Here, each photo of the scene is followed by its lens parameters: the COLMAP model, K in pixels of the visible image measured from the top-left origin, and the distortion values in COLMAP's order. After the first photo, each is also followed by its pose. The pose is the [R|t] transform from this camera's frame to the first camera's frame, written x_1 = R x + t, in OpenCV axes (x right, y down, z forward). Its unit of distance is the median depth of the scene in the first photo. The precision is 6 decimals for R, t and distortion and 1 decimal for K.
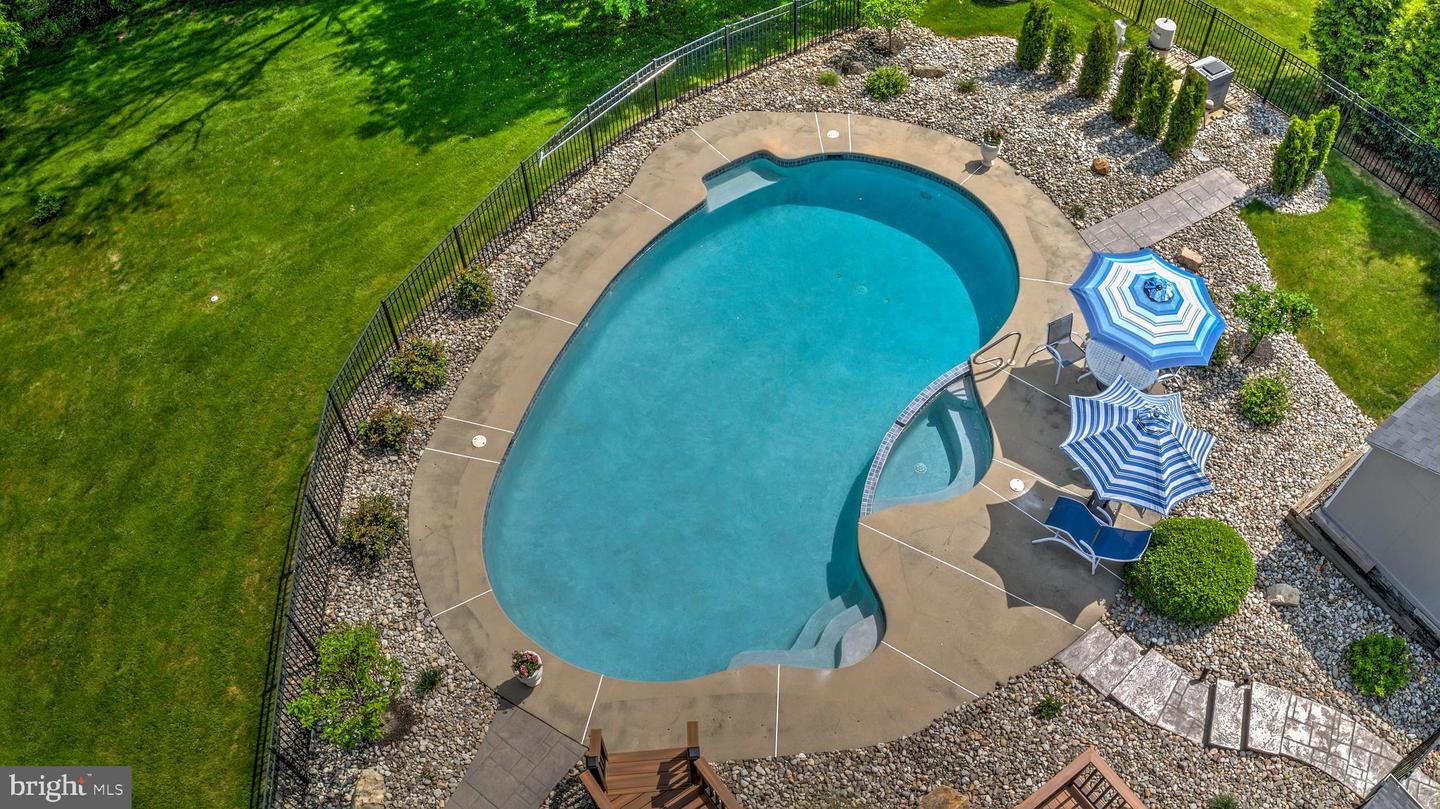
lens RADIAL K [[1171.3, 0, 720.0], [0, 1171.3, 404.5], [0, 0, 1]] dist [-0.249247, 0.080699]
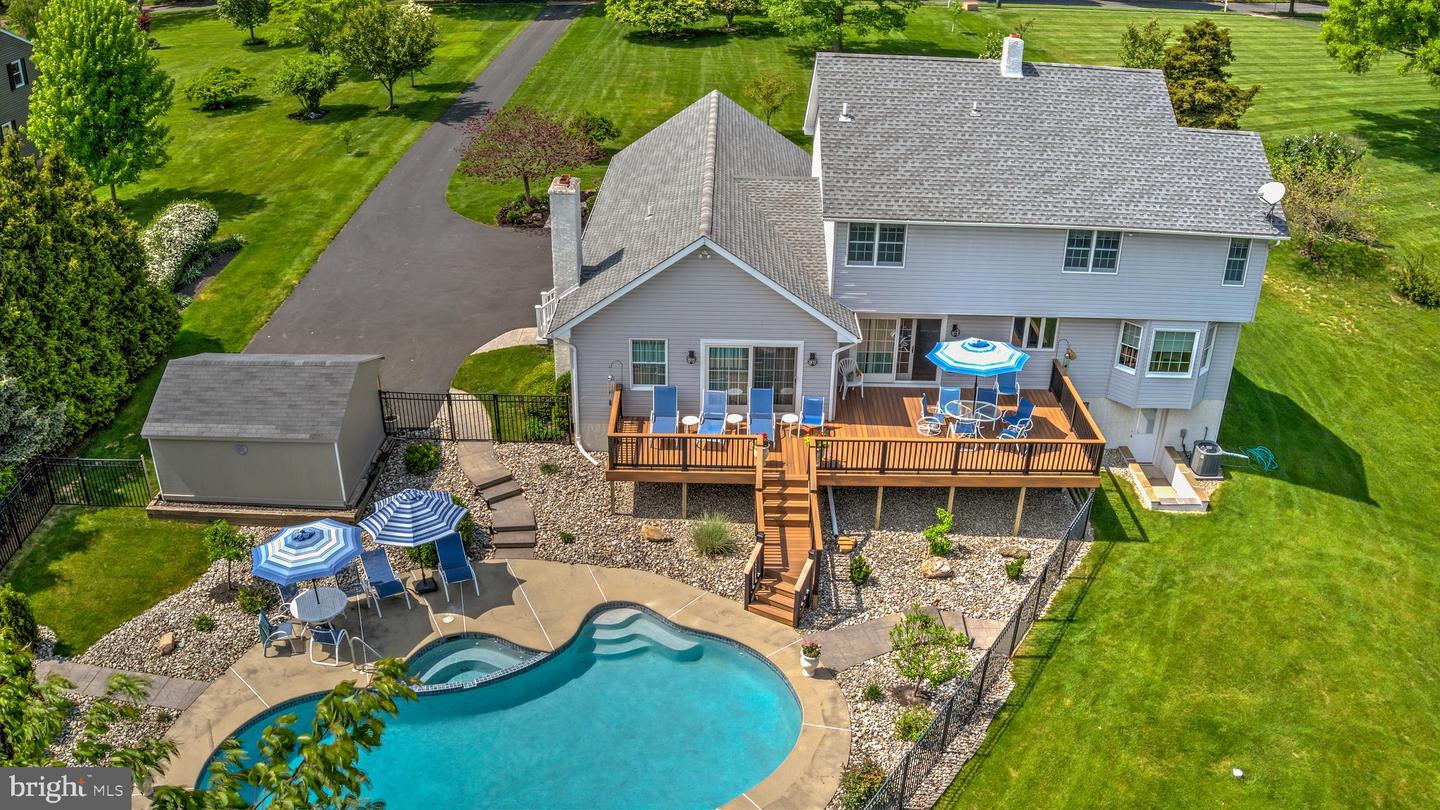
lens RADIAL K [[1167.8, 0, 717.3], [0, 1167.8, 410.6], [0, 0, 1]] dist [-0.230911, 0.042270]
pose [[-0.814767, -0.265642, 0.515354, -0.721037], [0.464294, 0.233431, 0.854366, -1.124058], [-0.347255, 0.935385, -0.066856, 0.808391]]
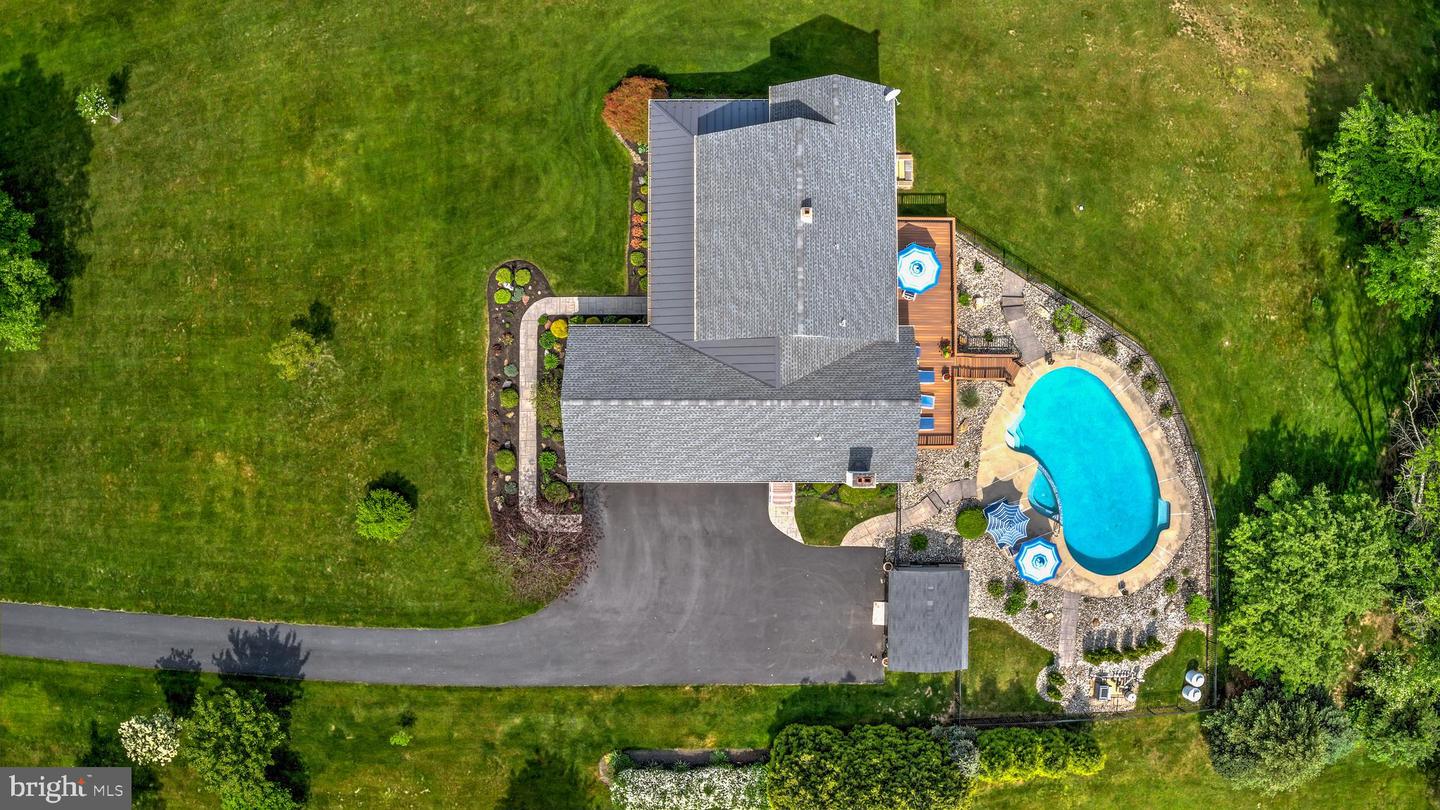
lens RADIAL K [[1171.3, 0, 720.0], [0, 1171.3, 405.0], [0, 0, 1]] dist [-0.249247, 0.080699]
pose [[-0.572522, 0.819796, -0.012353, 0.623039], [-0.653095, -0.446890, 0.611356, -1.439750], [0.495667, 0.358082, 0.791259, -2.512988]]
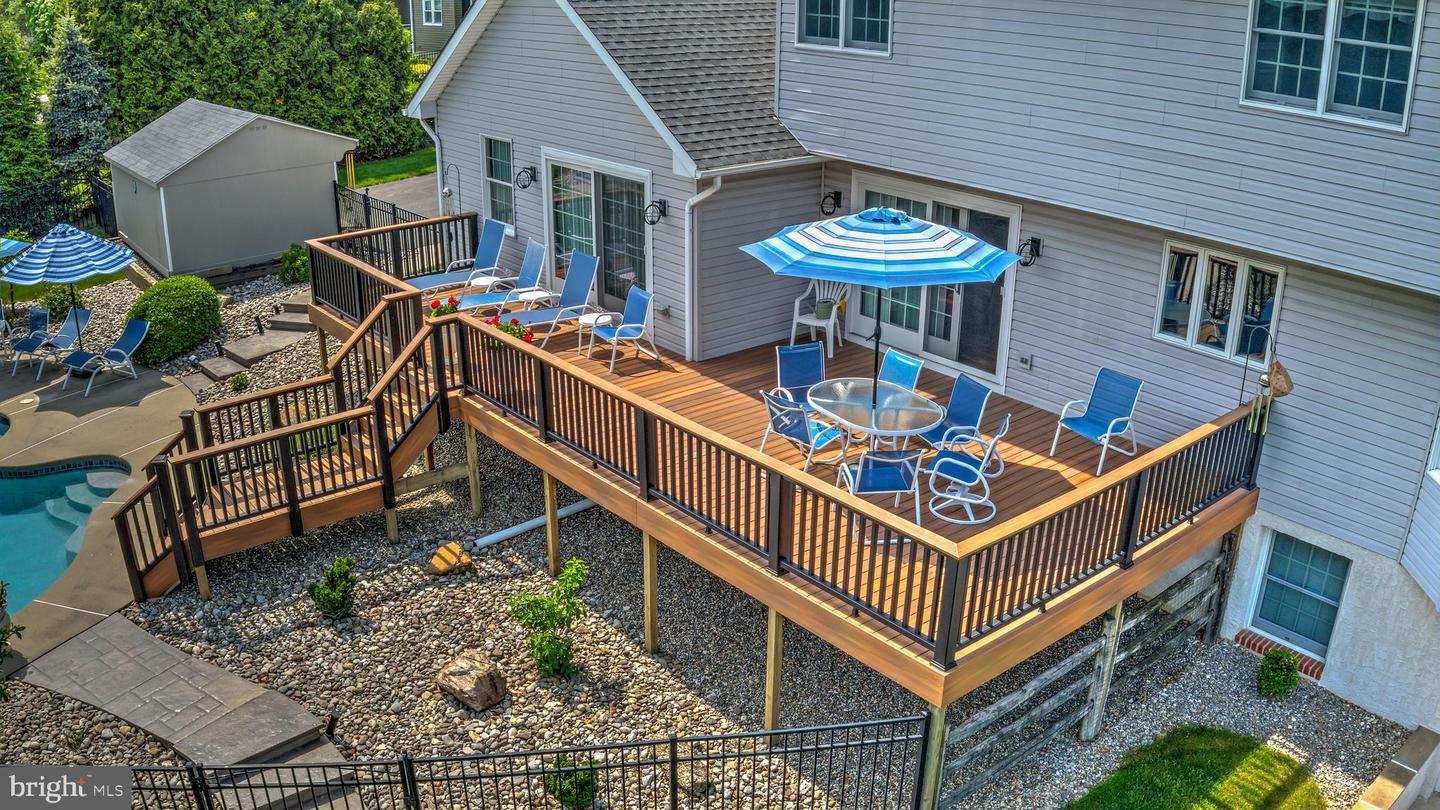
lens RADIAL K [[1167.8, 0, 717.3], [0, 1167.8, 410.6], [0, 0, 1]] dist [-0.230911, 0.042270]
pose [[-0.087324, -0.367552, 0.925894, -0.749047], [0.801451, 0.526094, 0.284431, 0.327597], [-0.591650, 0.766897, 0.248635, 0.437013]]
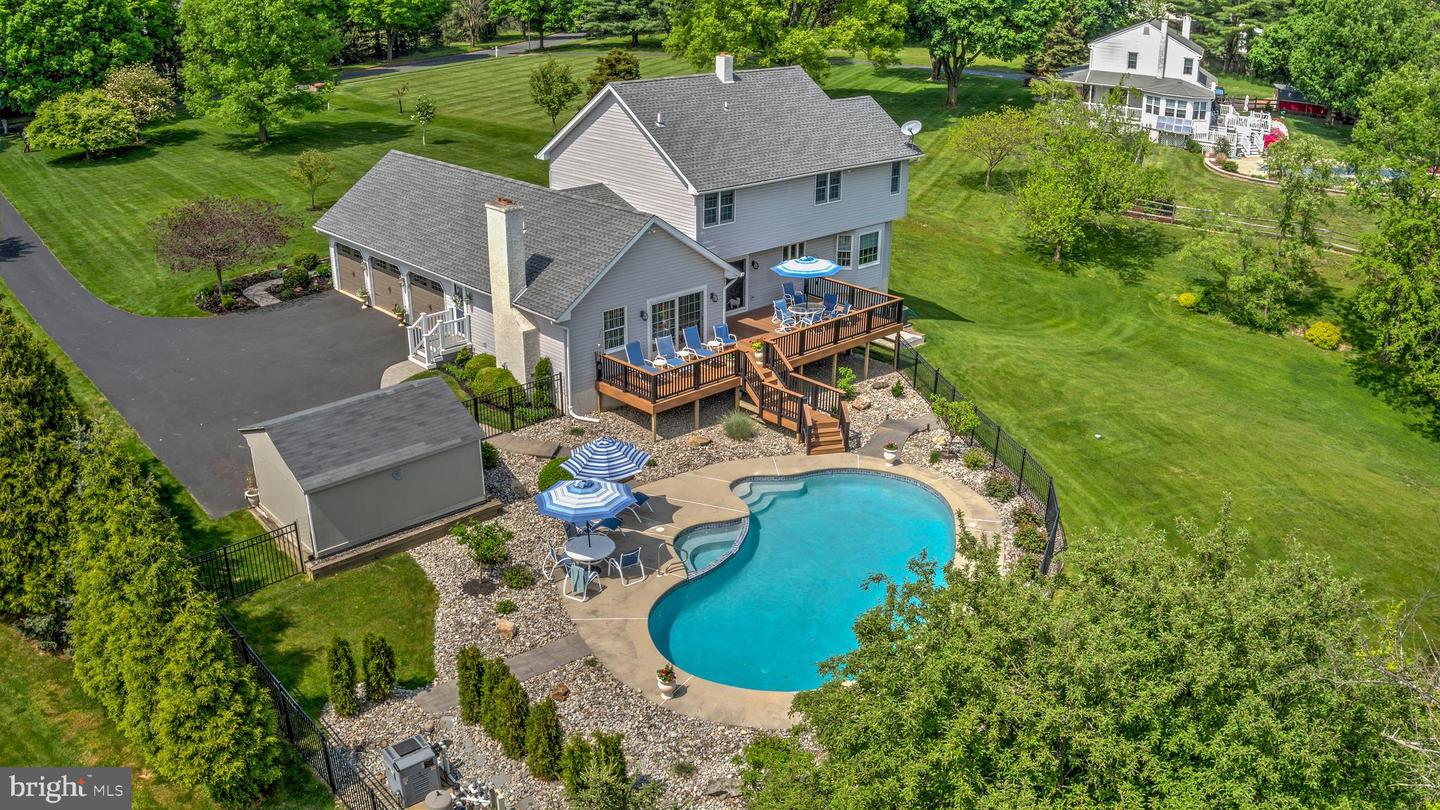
lens RADIAL K [[1167.8, 0, 717.3], [0, 1167.8, 410.6], [0, 0, 1]] dist [-0.230911, 0.042270]
pose [[-0.989766, 0.053706, -0.132207, 0.428807], [-0.115675, 0.240559, 0.963717, -1.810104], [0.083561, 0.969148, -0.231885, 1.350851]]
